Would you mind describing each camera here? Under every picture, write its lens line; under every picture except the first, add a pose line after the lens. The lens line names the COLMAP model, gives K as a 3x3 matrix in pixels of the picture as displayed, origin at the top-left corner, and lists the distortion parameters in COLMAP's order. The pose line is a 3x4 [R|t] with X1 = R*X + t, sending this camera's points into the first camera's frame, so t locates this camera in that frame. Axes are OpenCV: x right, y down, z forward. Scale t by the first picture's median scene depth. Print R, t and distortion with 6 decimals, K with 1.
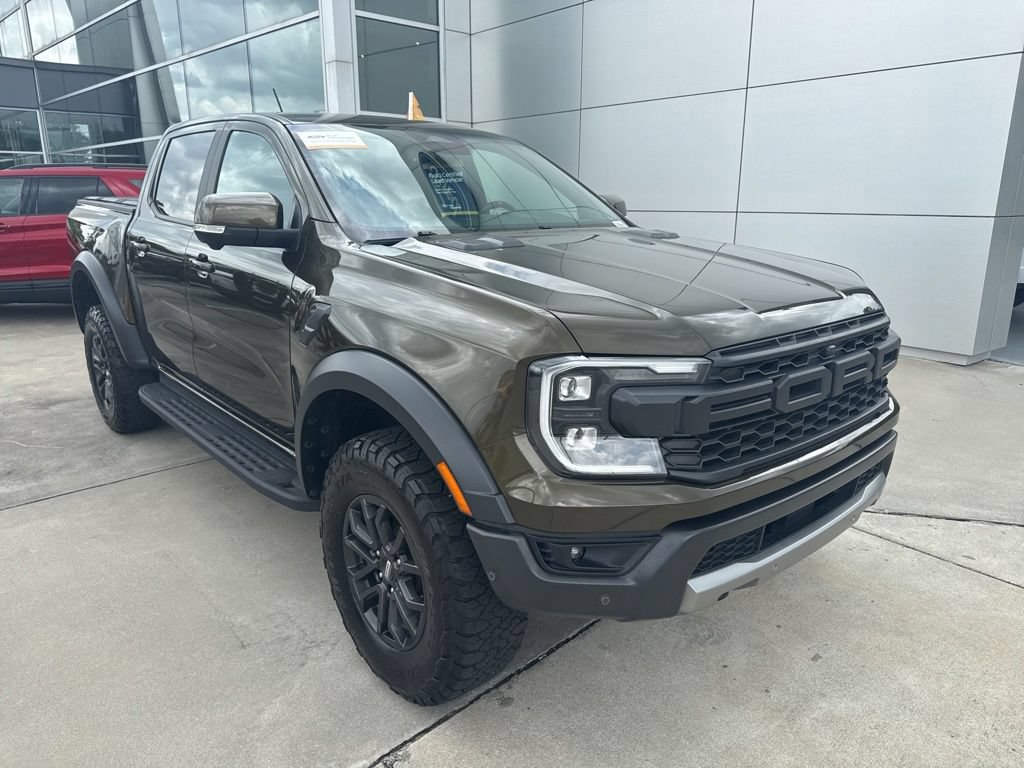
lens RADIAL K [[736.3, 0, 513.0], [0, 736.3, 391.9], [0, 0, 1]] dist [-0.016044, -0.001571]
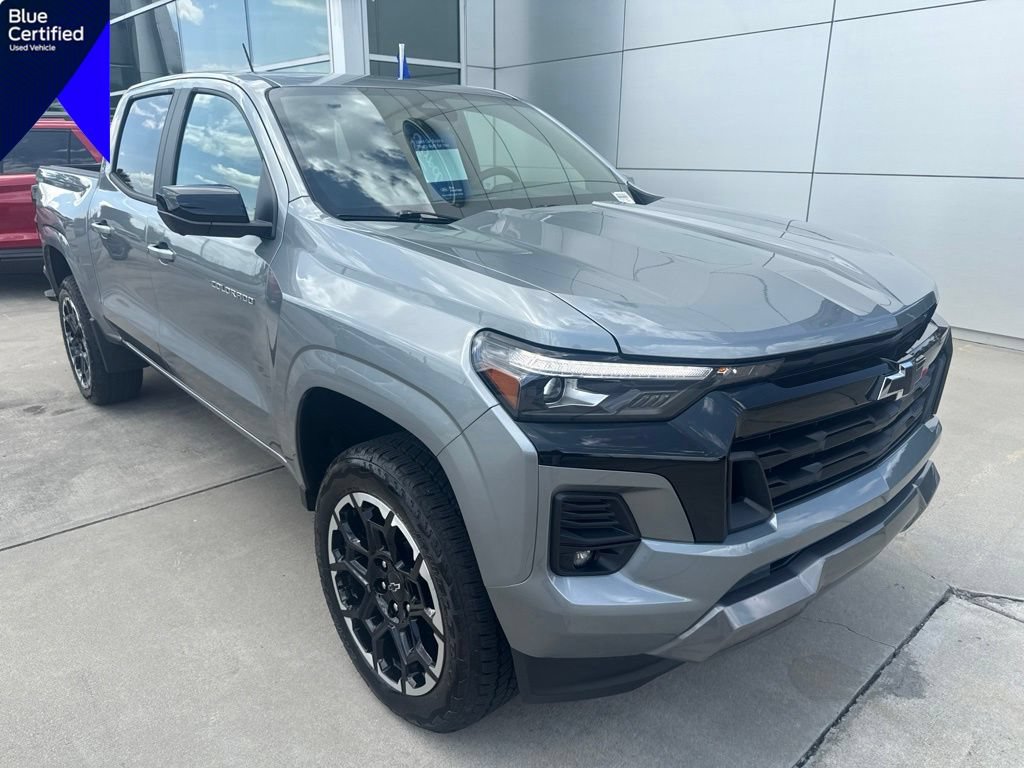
lens RADIAL K [[736.3, 0, 509.8], [0, 736.3, 388.0], [0, 0, 1]] dist [-0.016044, -0.001571]
pose [[0.999706, 0.007958, -0.022920, -0.035356], [-0.006758, 0.998627, 0.051946, -0.061520], [0.023302, -0.051776, 0.998387, 0.217546]]
